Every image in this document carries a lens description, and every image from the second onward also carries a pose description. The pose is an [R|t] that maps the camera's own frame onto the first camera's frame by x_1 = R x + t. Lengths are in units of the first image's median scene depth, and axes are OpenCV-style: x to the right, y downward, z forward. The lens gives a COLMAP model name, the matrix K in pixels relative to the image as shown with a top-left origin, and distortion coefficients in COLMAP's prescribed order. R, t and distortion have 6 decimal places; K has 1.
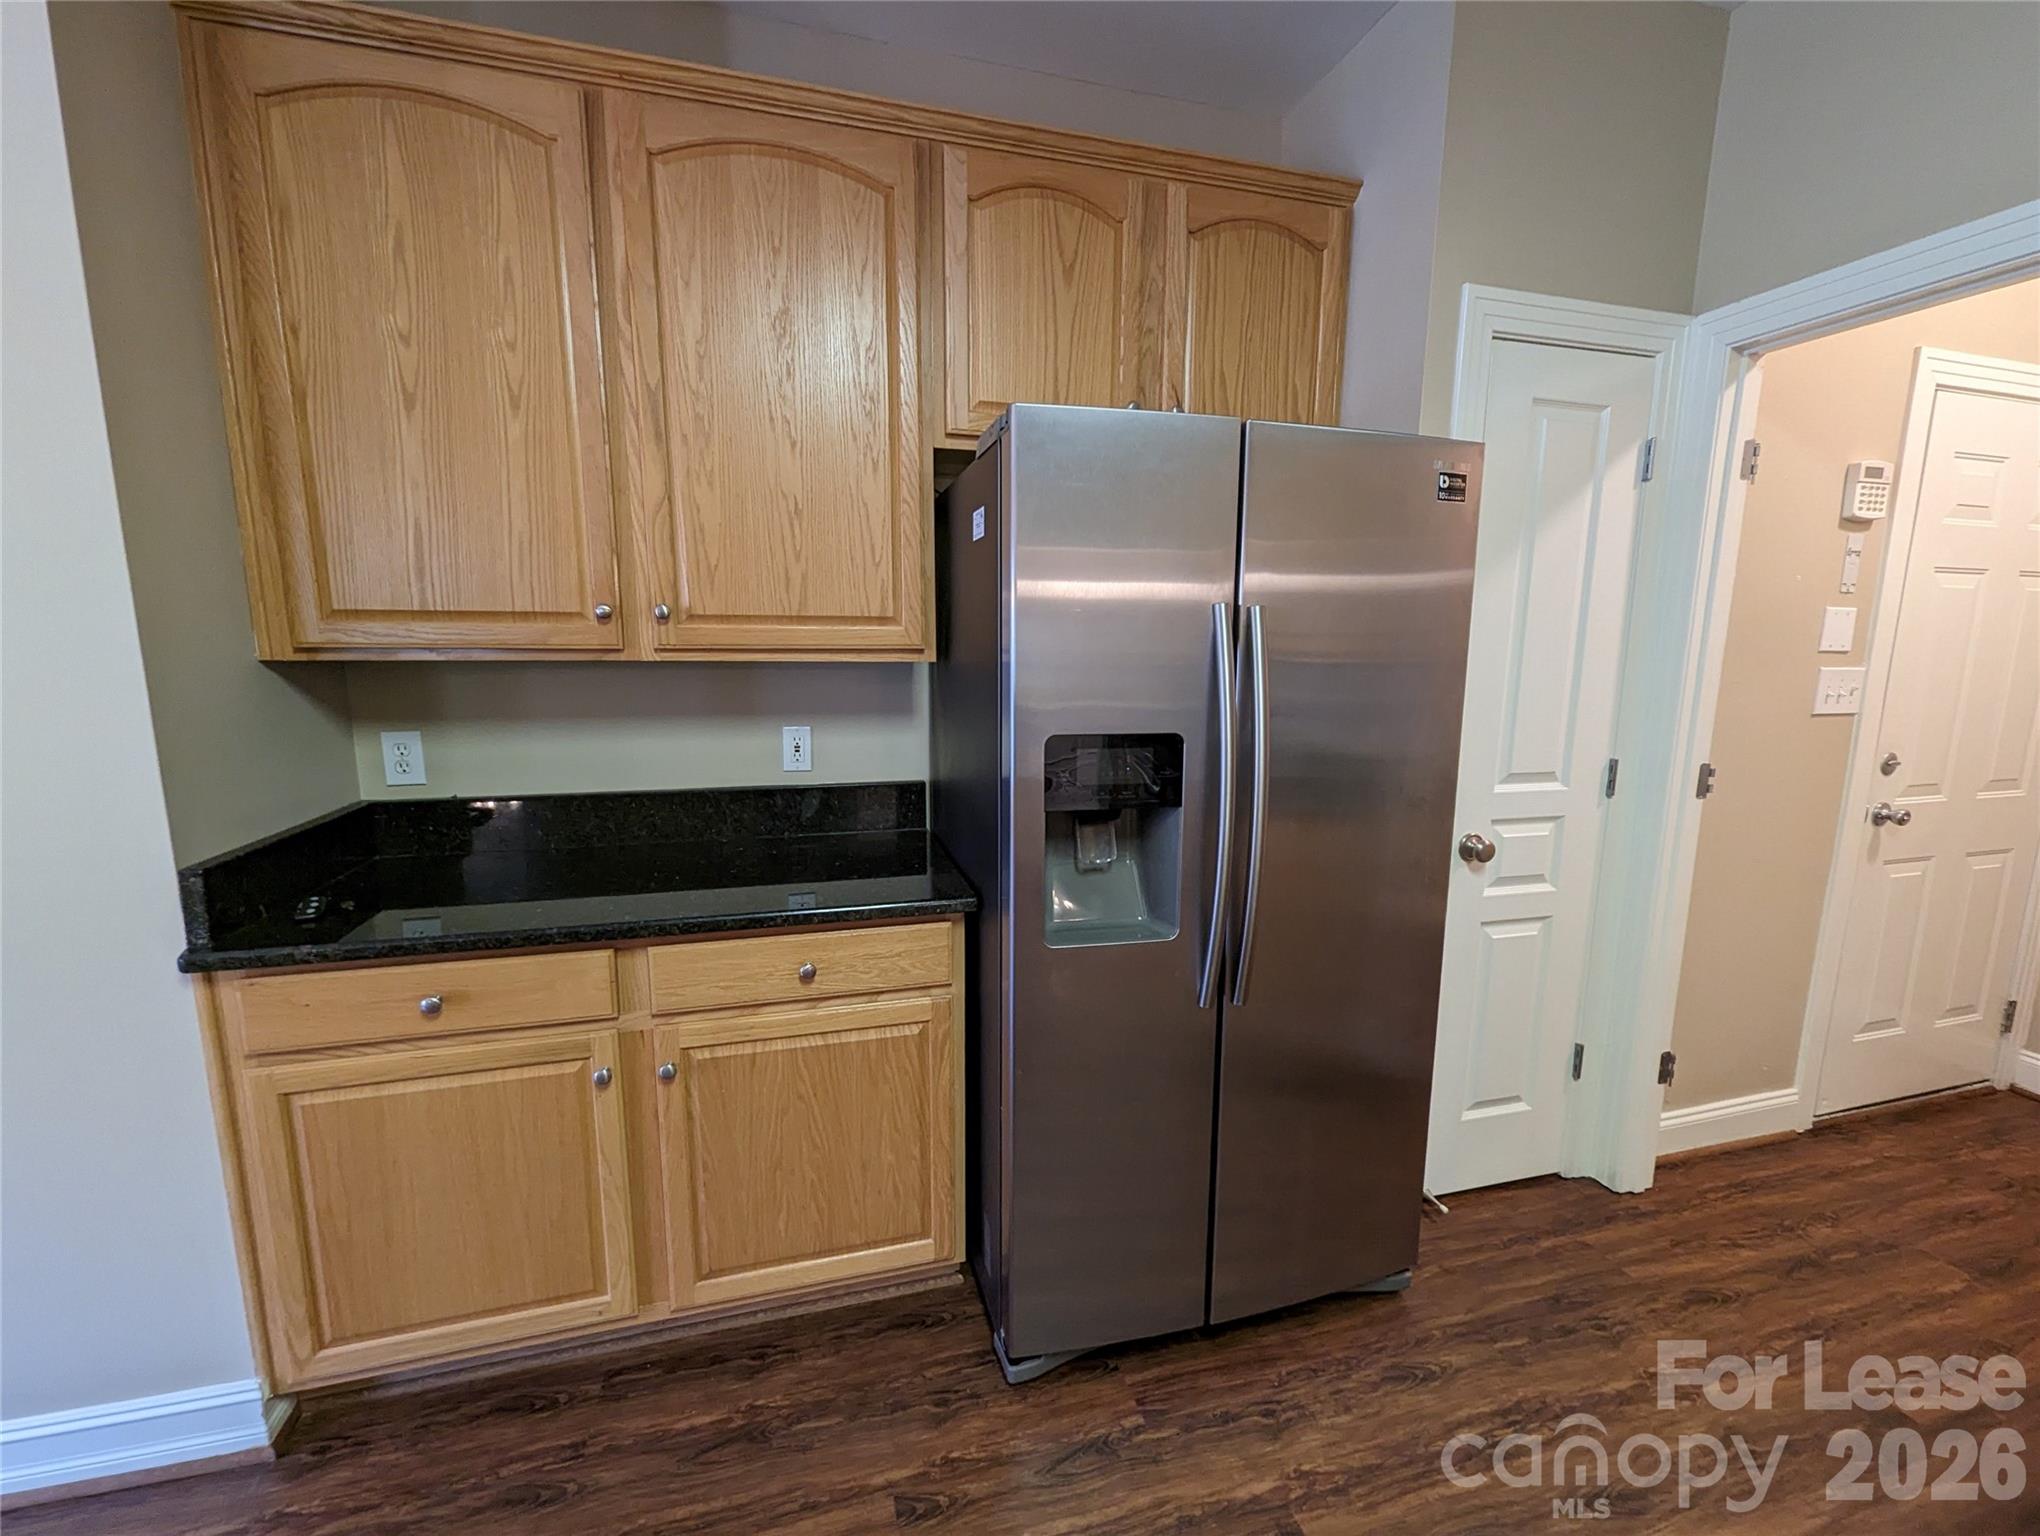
lens RADIAL K [[845.0, 0, 1026.8], [0, 845.0, 774.9], [0, 0, 1]] dist [0.000098, 0.000196]
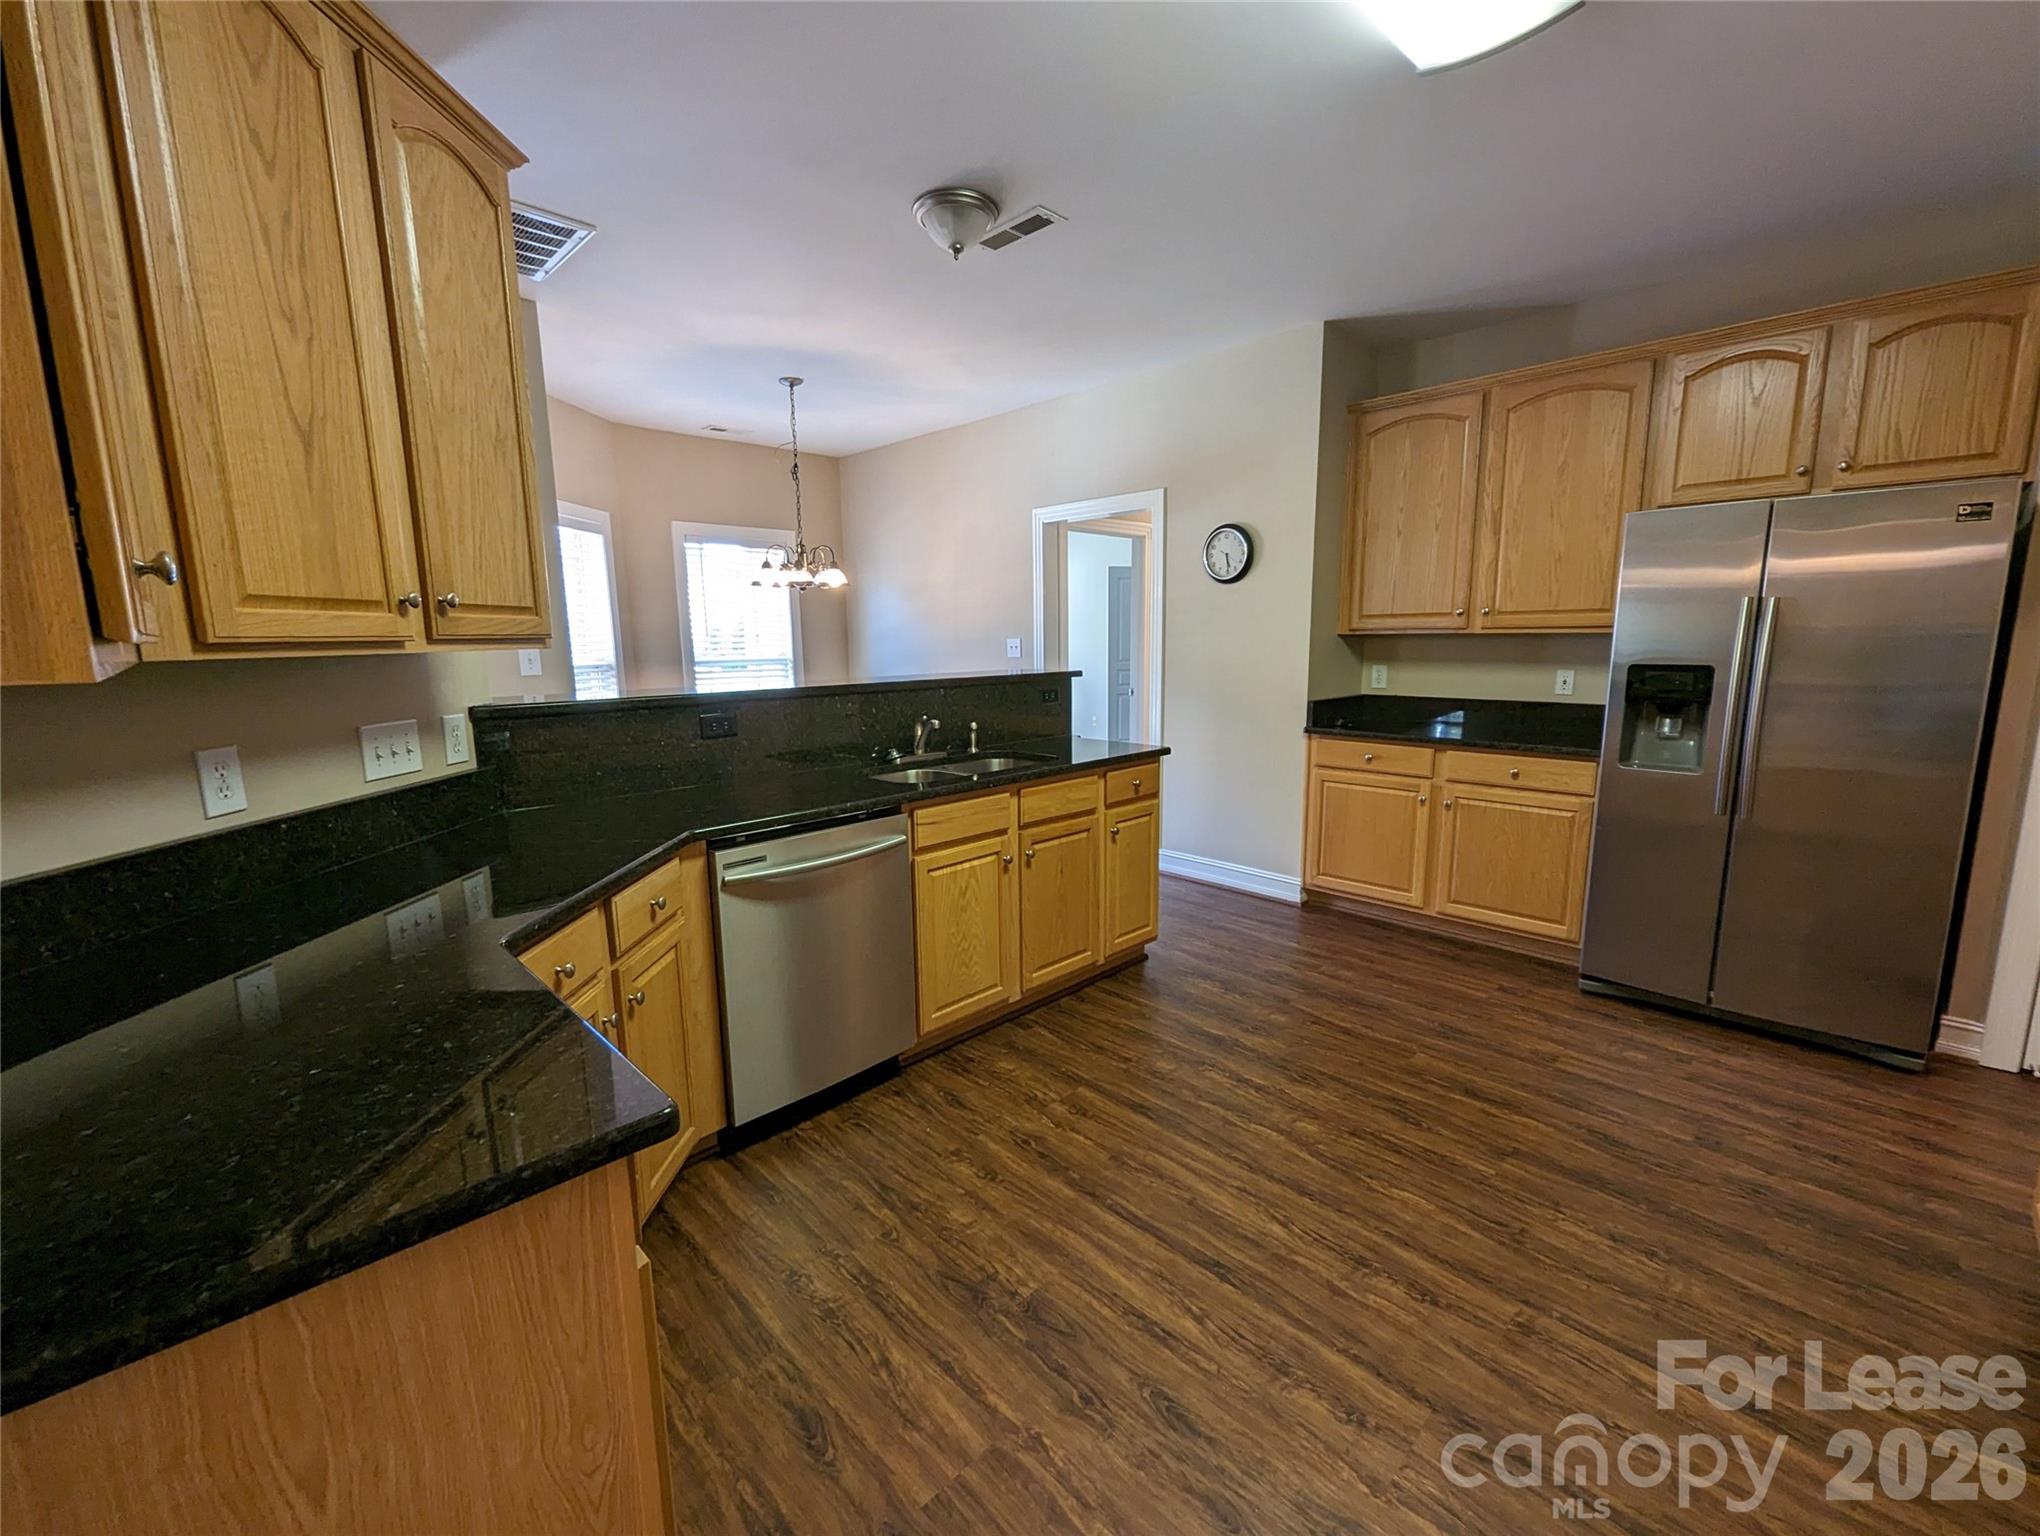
lens RADIAL K [[845.0, 0, 1026.8], [0, 845.0, 774.9], [0, 0, 1]] dist [0.000098, 0.000196]
pose [[0.480982, 0.133244, -0.866546, 1.044490], [-0.122158, 0.988928, 0.084257, 0.208543], [0.868178, 0.065329, 0.491933, -1.196070]]
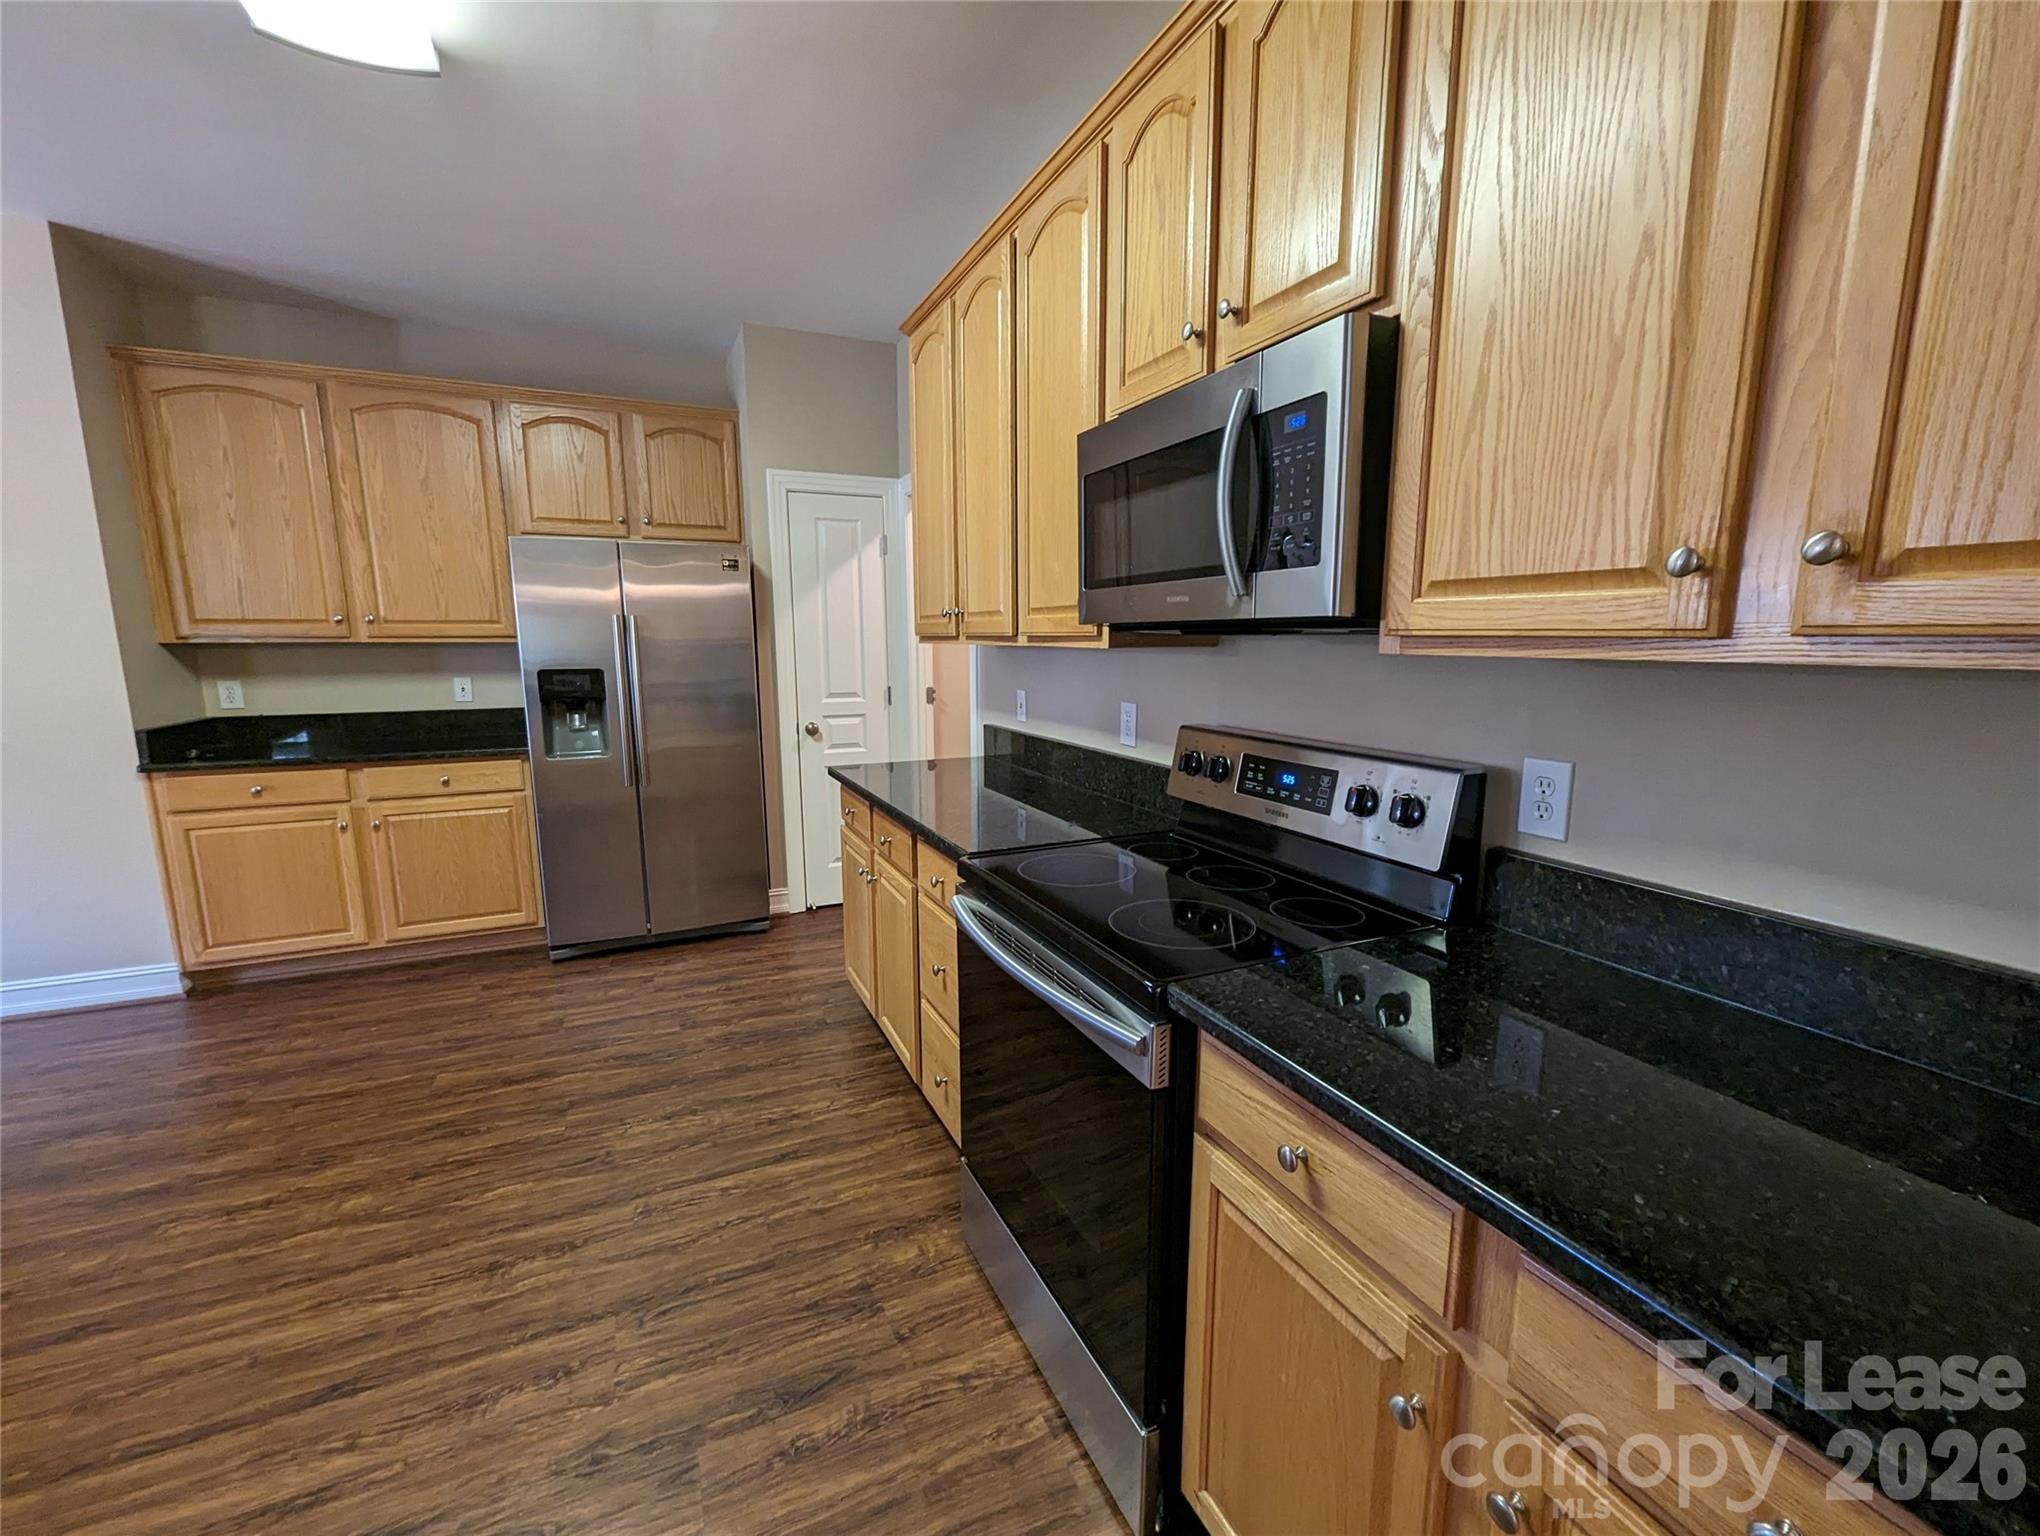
lens RADIAL K [[845.0, 0, 1026.8], [0, 845.0, 774.9], [0, 0, 1]] dist [0.000098, 0.000196]
pose [[0.987190, -0.033561, 0.155981, 0.913155], [0.032305, 0.999422, 0.010583, 0.245375], [-0.156246, -0.005409, 0.987703, -1.450175]]
